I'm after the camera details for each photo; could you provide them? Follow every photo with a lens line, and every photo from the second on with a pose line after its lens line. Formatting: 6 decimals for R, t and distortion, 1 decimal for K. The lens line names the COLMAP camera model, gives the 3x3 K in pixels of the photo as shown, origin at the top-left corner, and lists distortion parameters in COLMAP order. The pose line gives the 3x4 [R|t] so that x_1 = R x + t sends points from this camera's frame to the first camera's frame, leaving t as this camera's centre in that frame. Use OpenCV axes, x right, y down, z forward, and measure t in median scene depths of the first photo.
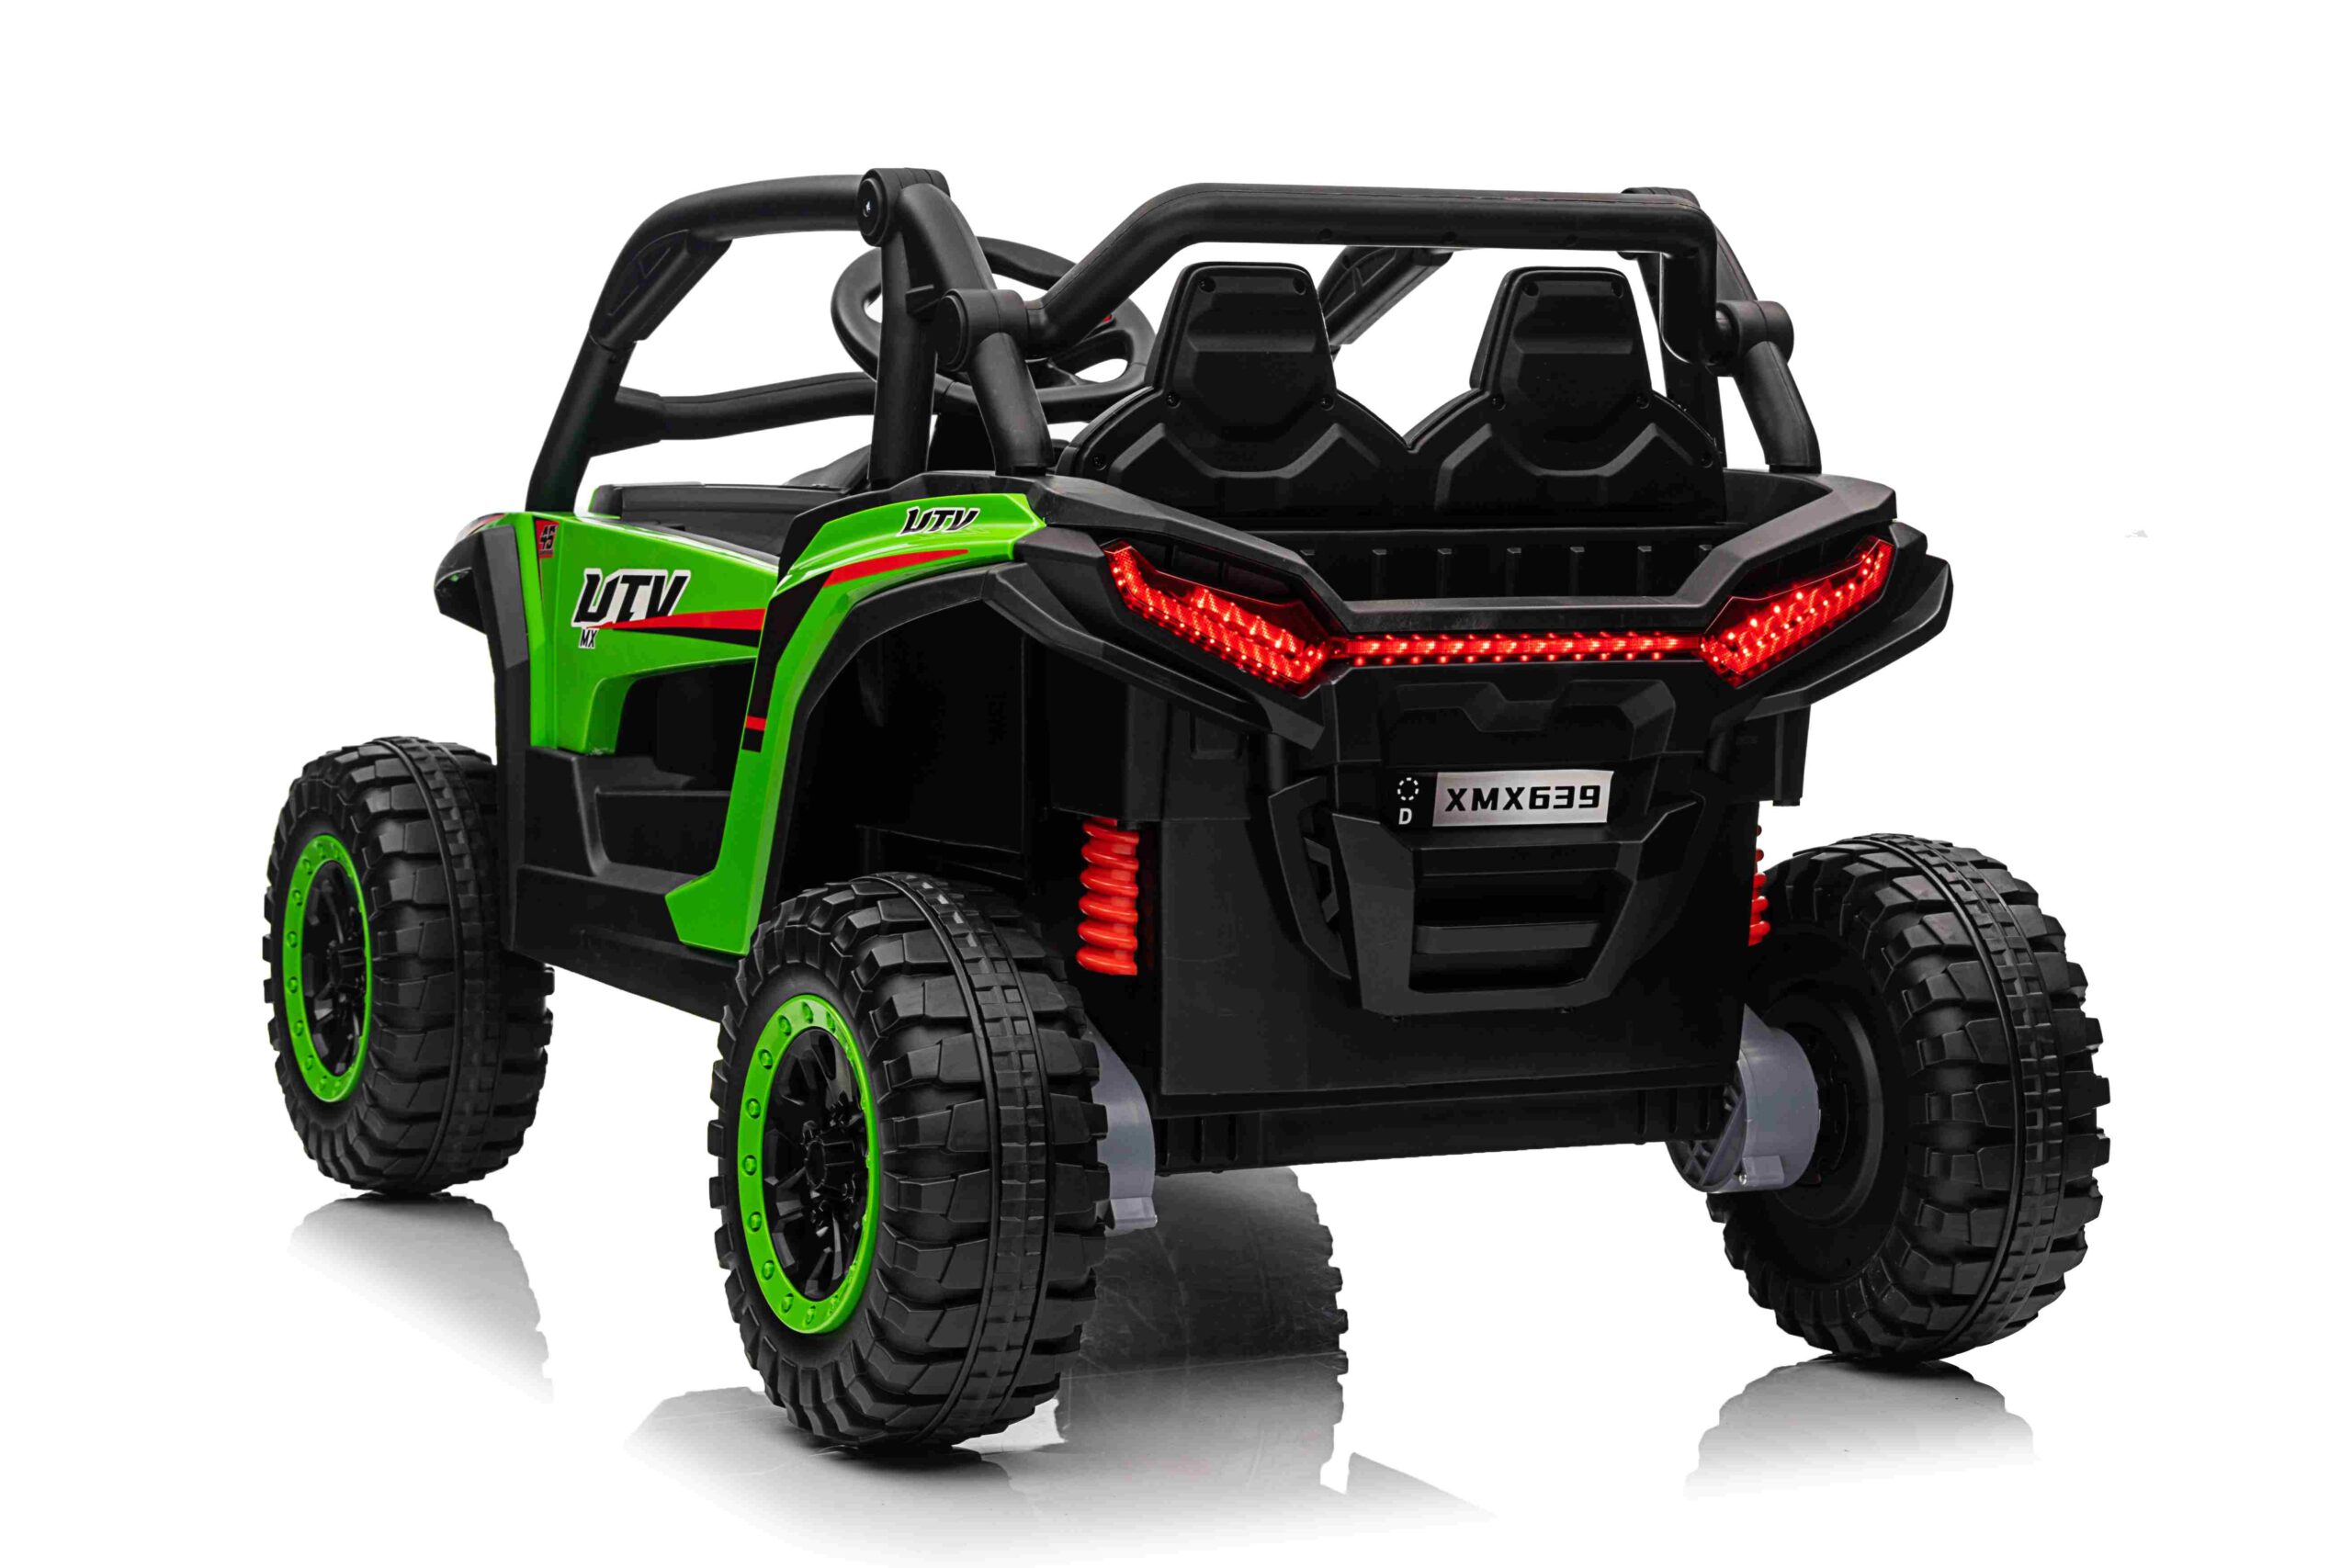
lens RADIAL K [[5900.1, 0, 1176.0], [0, 5900.1, 784.0], [0, 0, 1]] dist [0.050399, 0.112346]
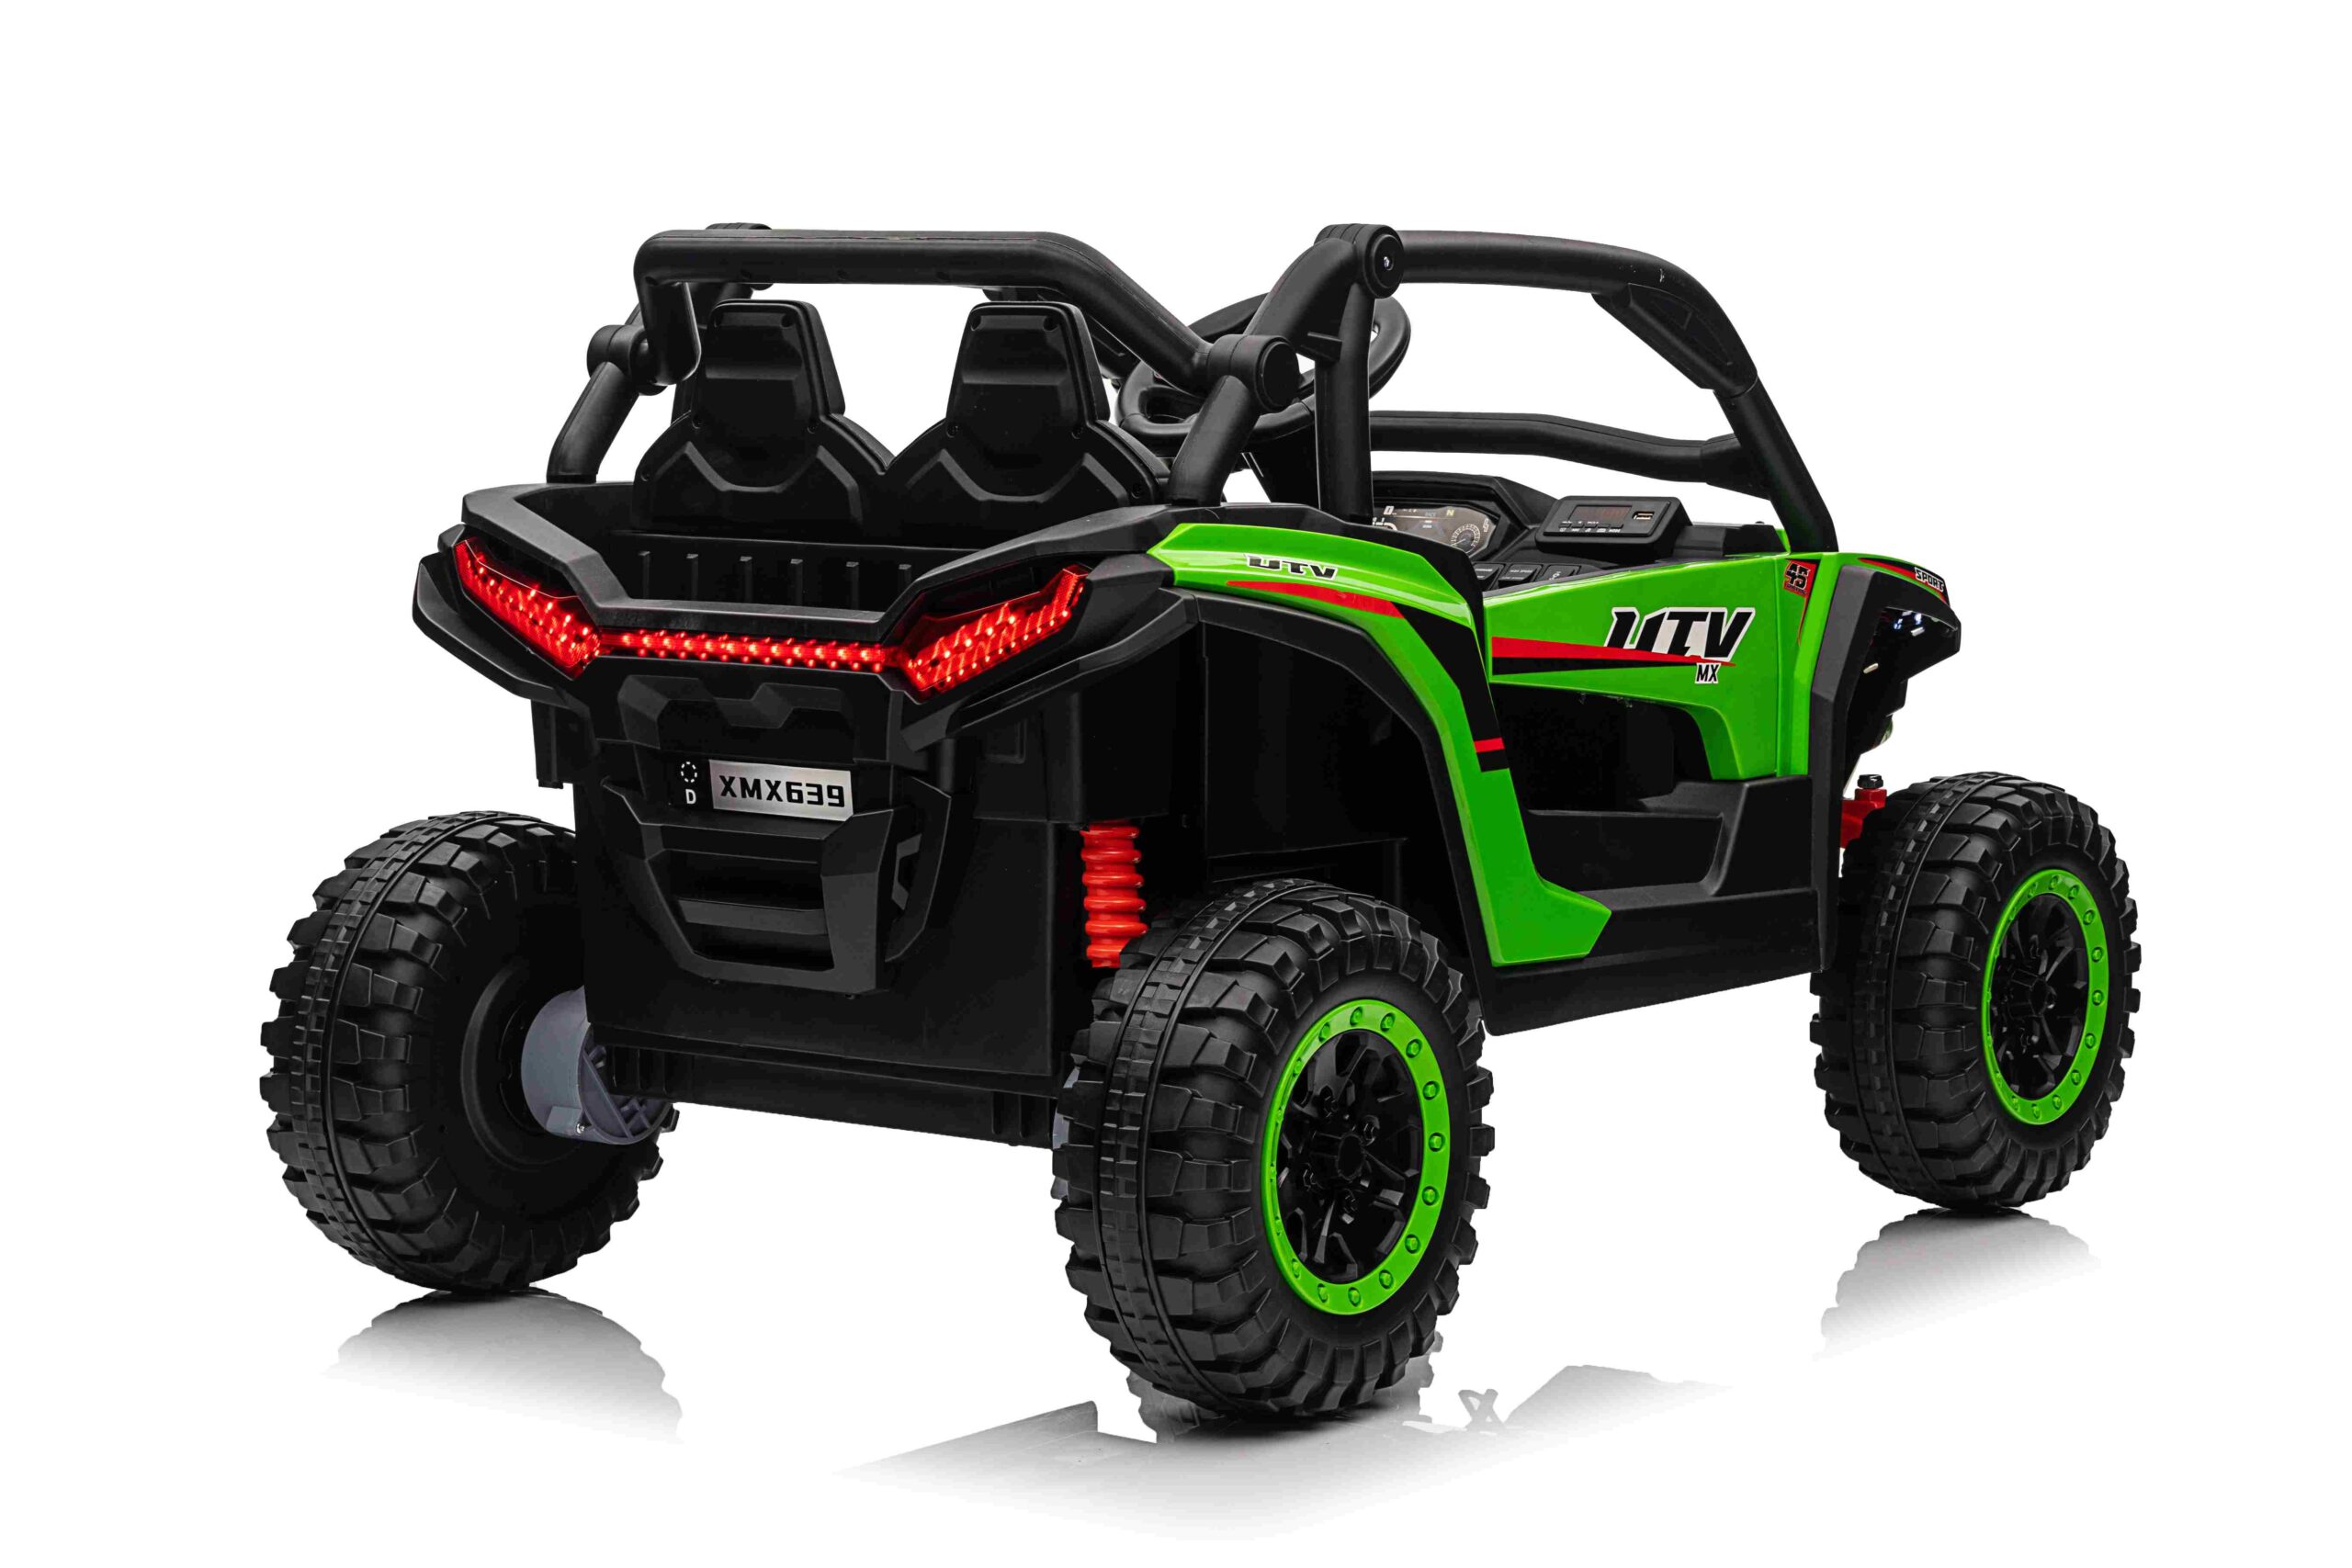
lens RADIAL K [[5900.1, 0, 1176.0], [0, 5900.1, 784.0], [0, 0, 1]] dist [0.050399, 0.112346]
pose [[0.429678, 0.064475, -0.900678, 1.061203], [-0.084170, 0.995965, 0.031142, -0.038554], [0.899051, 0.062429, 0.433371, 0.596204]]
